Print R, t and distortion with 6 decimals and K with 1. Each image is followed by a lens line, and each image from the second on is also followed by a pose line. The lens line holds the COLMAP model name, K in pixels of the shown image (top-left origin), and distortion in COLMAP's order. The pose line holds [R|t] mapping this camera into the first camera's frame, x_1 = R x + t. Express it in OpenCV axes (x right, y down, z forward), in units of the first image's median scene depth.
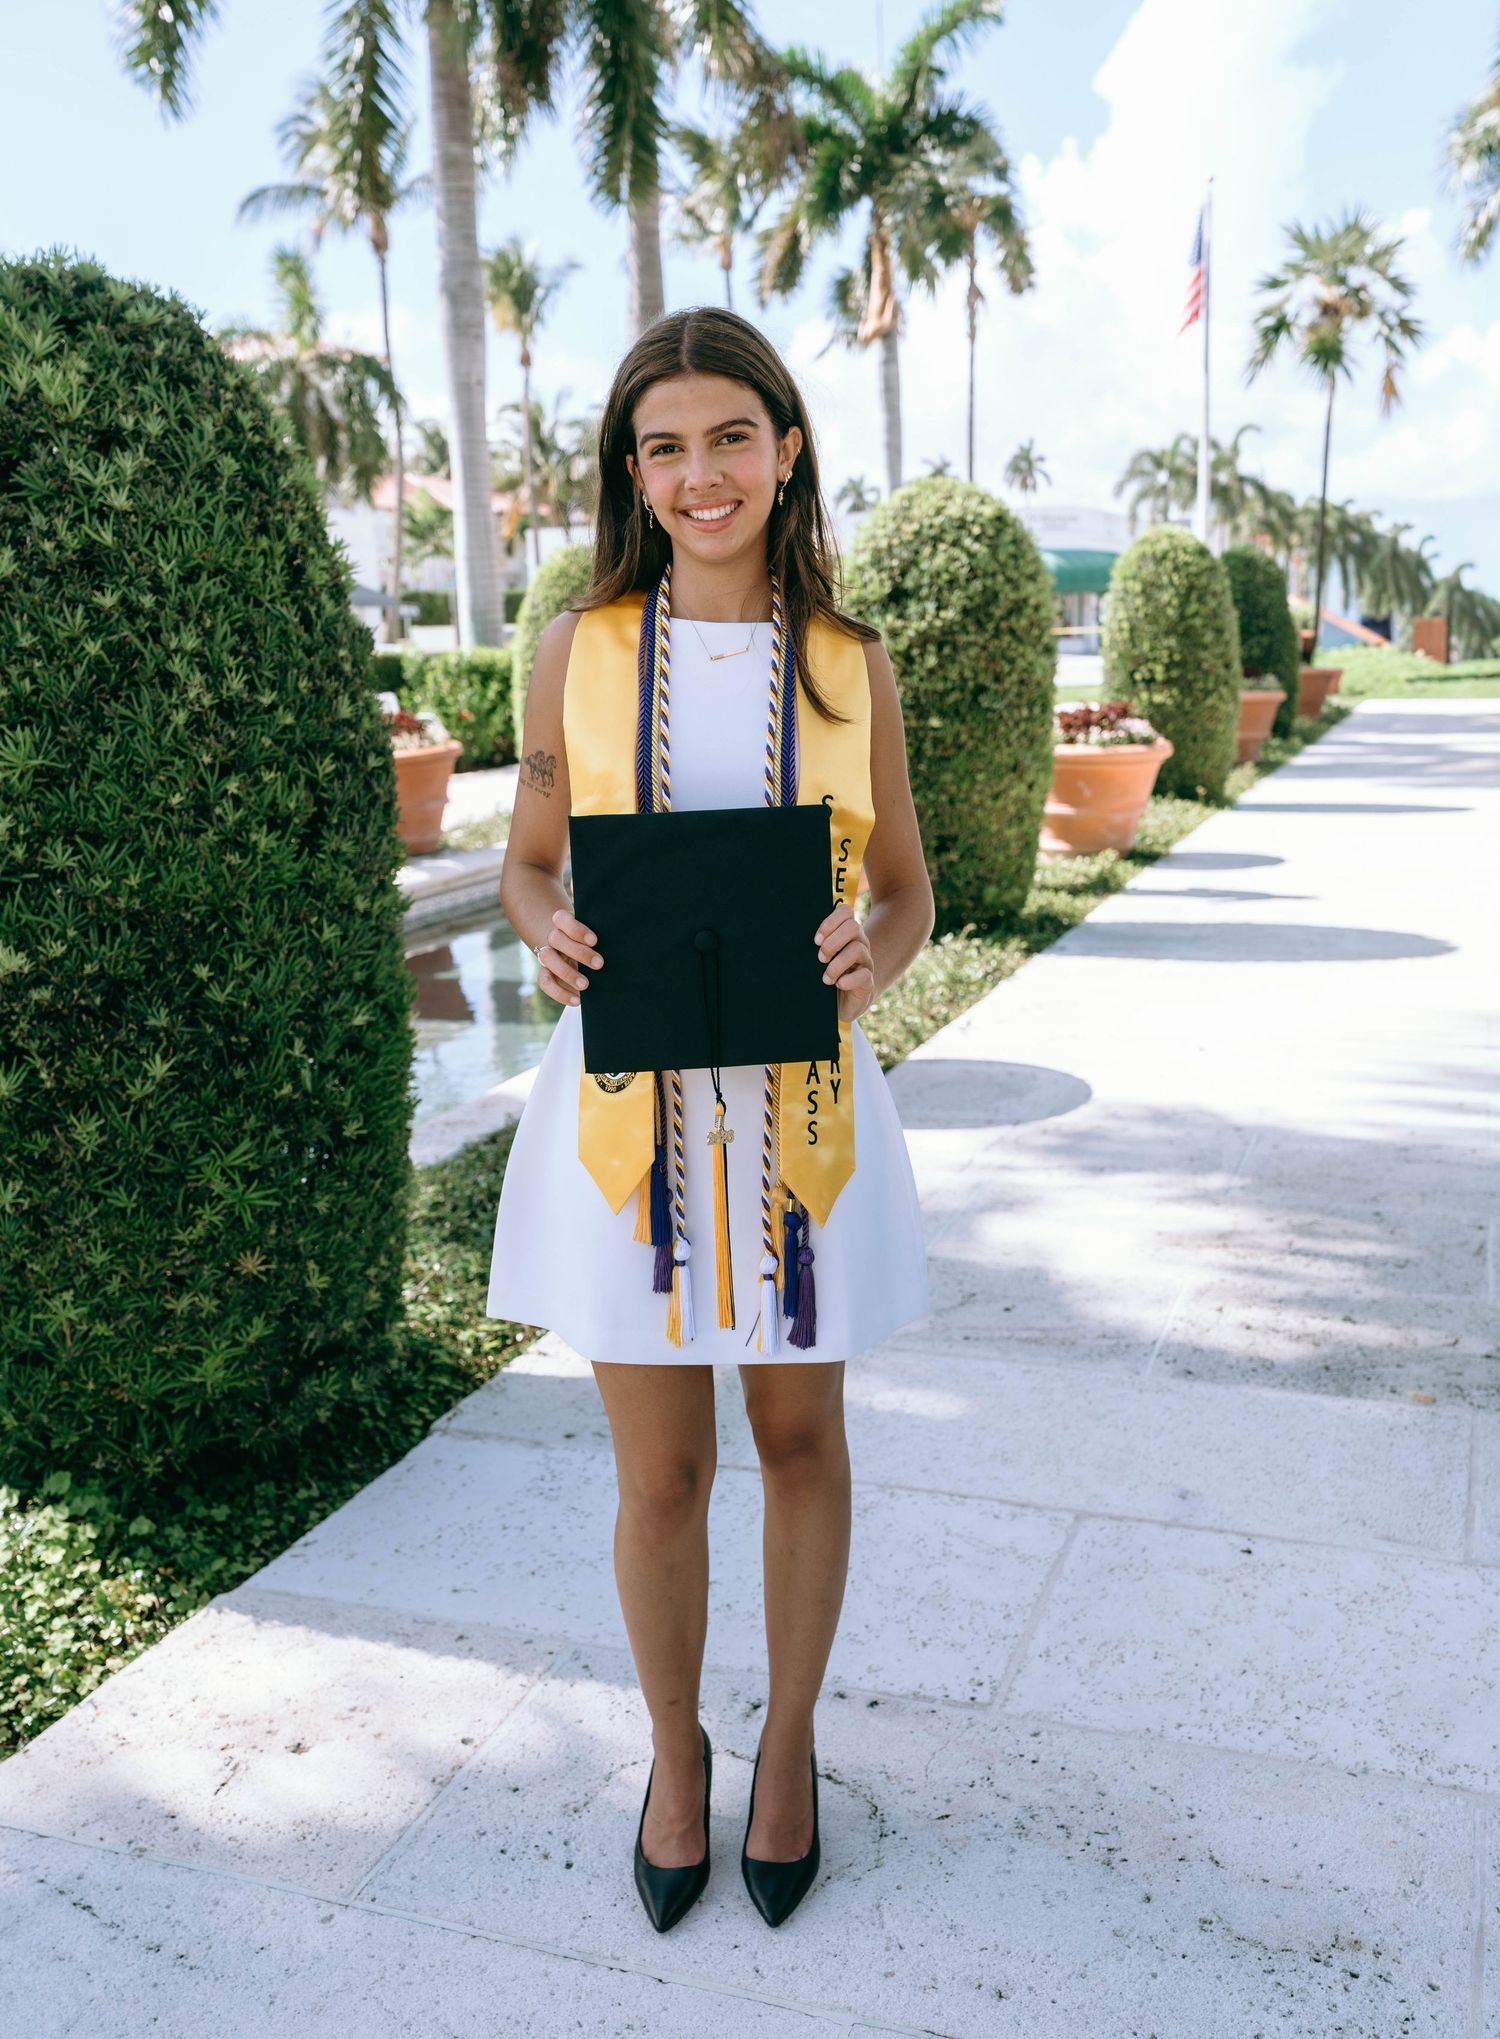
lens RADIAL K [[1885.9, 0, 753.8], [0, 1885.9, 1079.2], [0, 0, 1]] dist [-0.006013, -0.021881]
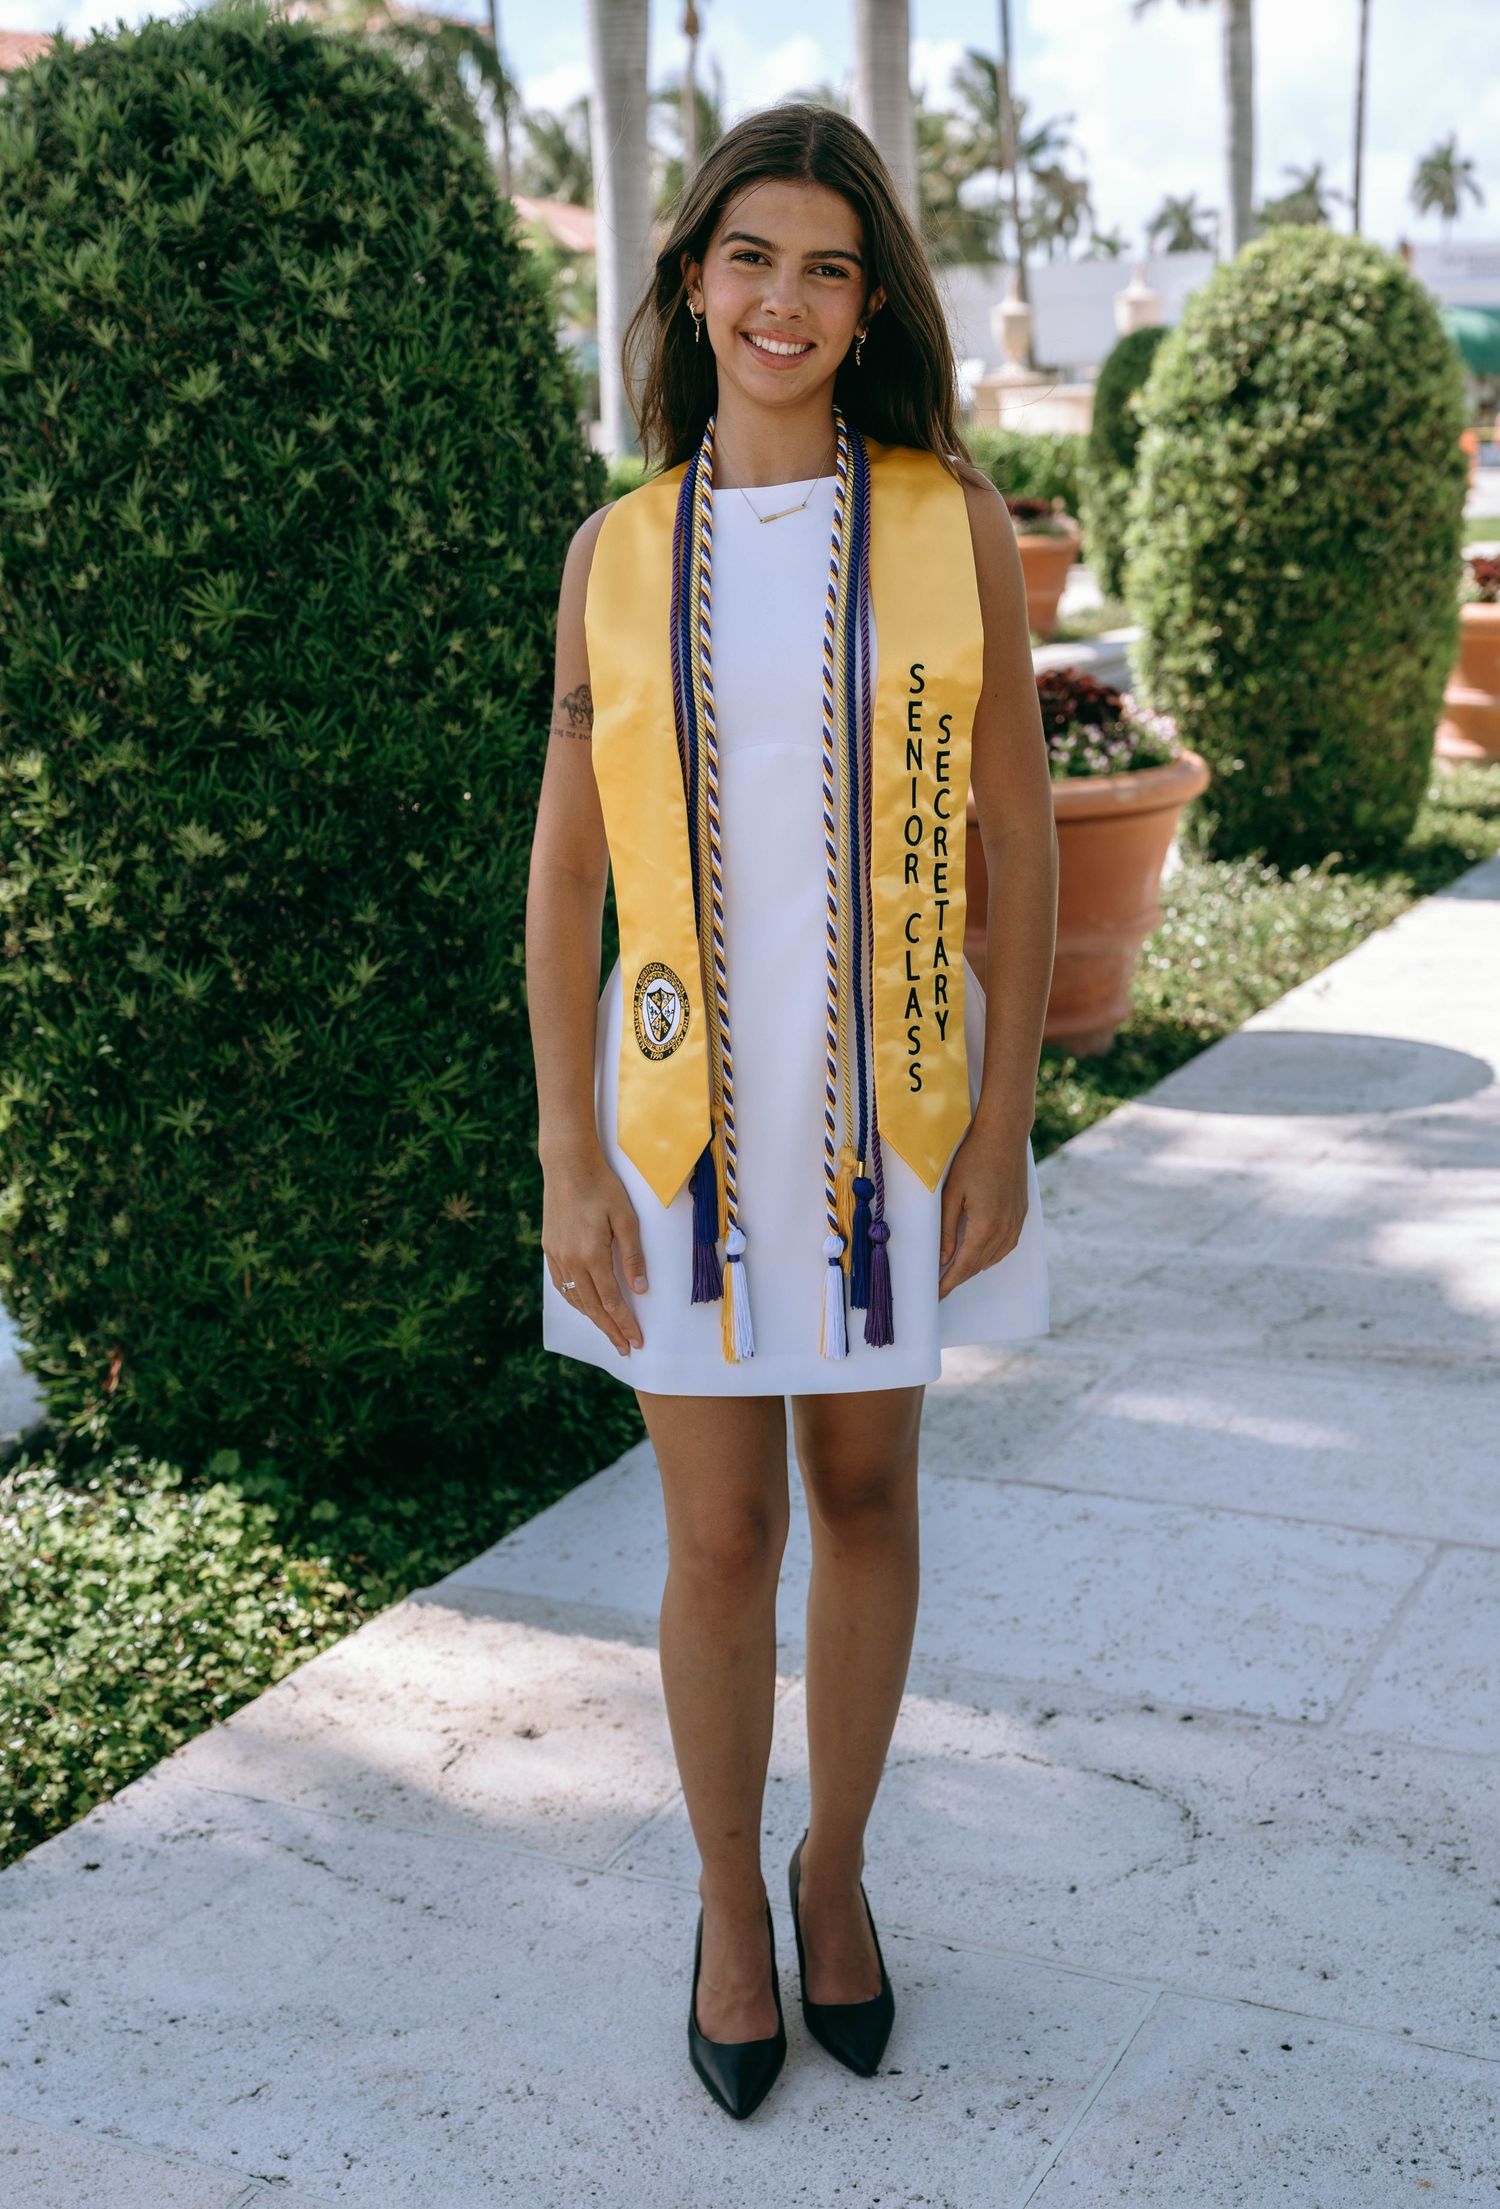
lens RADIAL K [[2792.3, 0, 746.3], [0, 2792.3, 1161.1], [0, 0, 1]] dist [0.010458, -0.041151]
pose [[0.995479, 0.025312, -0.091552, -0.022205], [-0.023291, 0.999462, 0.023084, 0.043826], [0.092087, -0.020847, 0.995533, -0.236802]]
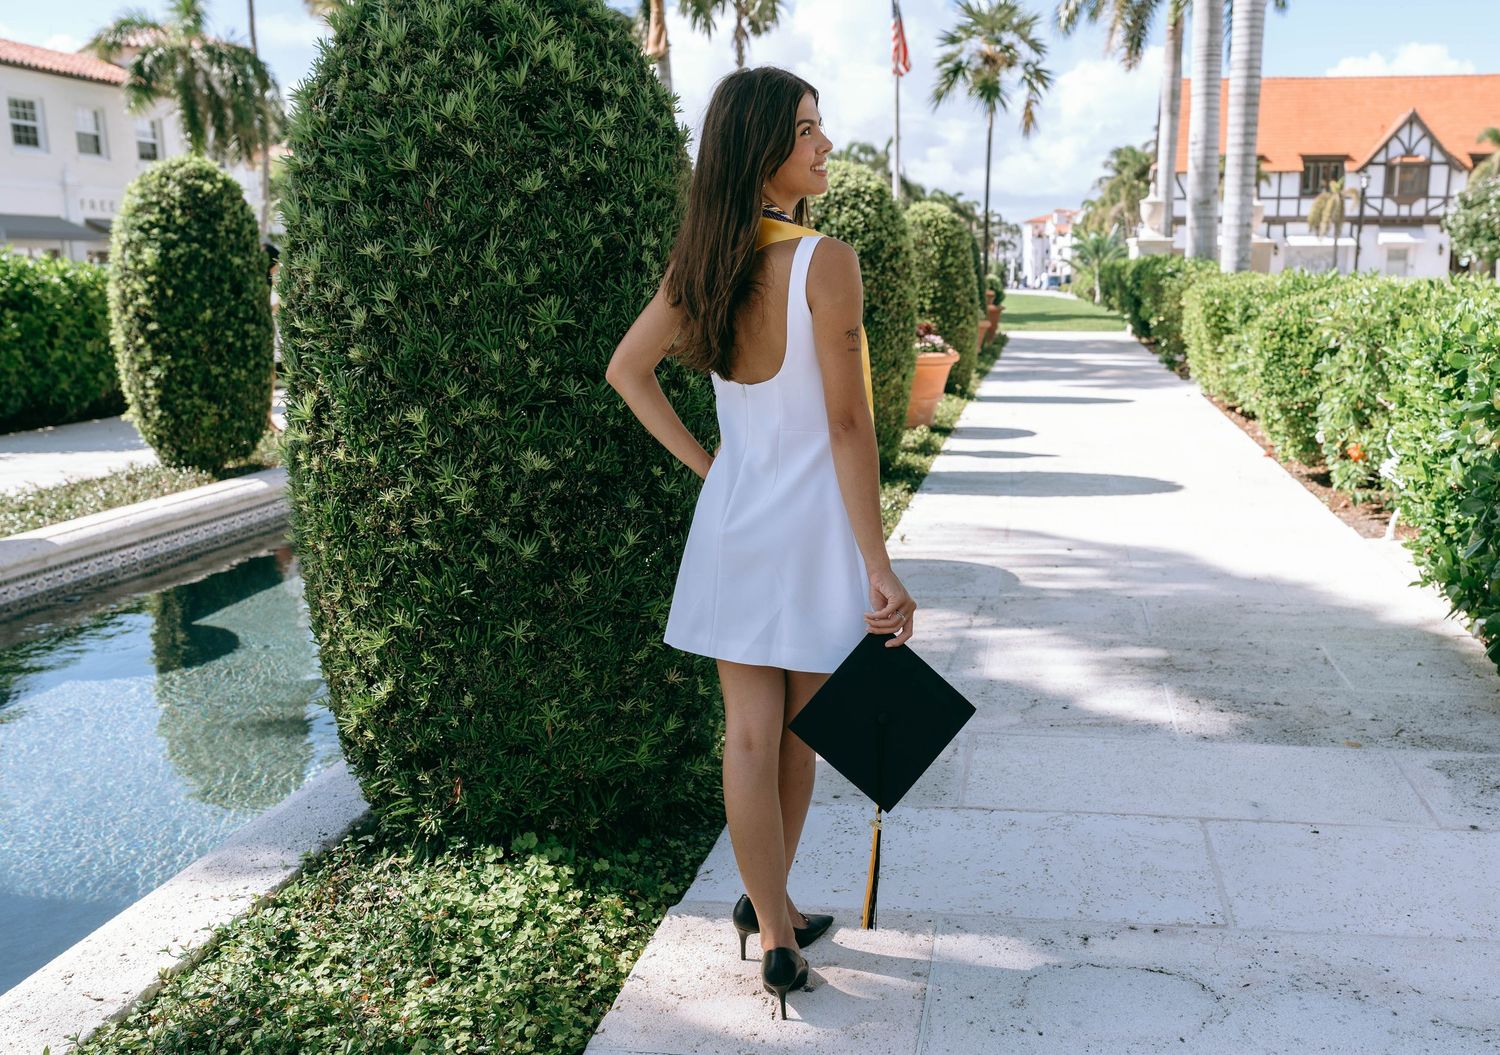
lens RADIAL K [[1380.4, 0, 870.2], [0, 1380.4, 583.7], [0, 0, 1]] dist [-0.007627, -0.011603]
pose [[0.973965, -0.021284, 0.225698, -0.350698], [0.024618, 0.999625, -0.011967, 0.042807], [-0.225359, 0.017212, 0.974124, -0.055879]]
